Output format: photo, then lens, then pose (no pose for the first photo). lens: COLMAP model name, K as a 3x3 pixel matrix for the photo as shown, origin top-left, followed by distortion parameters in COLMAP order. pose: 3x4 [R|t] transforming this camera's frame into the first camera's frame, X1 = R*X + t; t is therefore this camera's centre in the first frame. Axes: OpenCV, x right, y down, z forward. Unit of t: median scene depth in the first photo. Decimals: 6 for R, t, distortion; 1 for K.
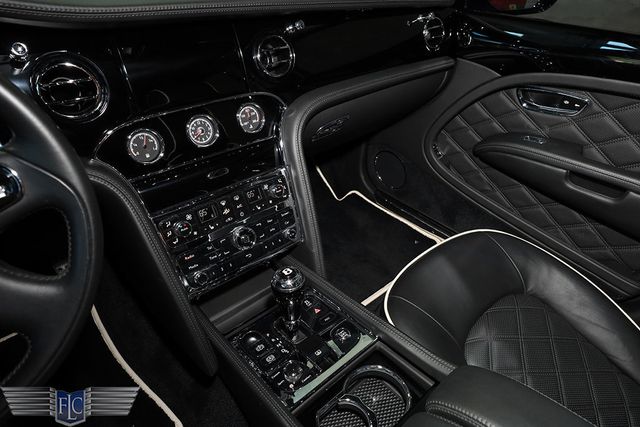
lens RADIAL K [[402.0, 0, 322.2], [0, 402.0, 212.6], [0, 0, 1]] dist [-0.001055, -0.001699]
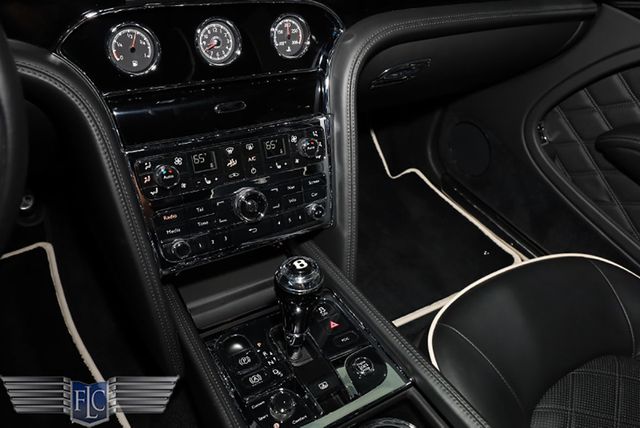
lens RADIAL K [[500.8, 0, 320.0], [0, 500.8, 214.0], [0, 0, 1]] dist [-0.002551, -0.001253]
pose [[0.979212, 0.185490, -0.082084, 0.000357], [-0.180734, 0.981571, 0.062072, 0.002555], [0.092085, -0.045946, 0.994691, 0.131327]]
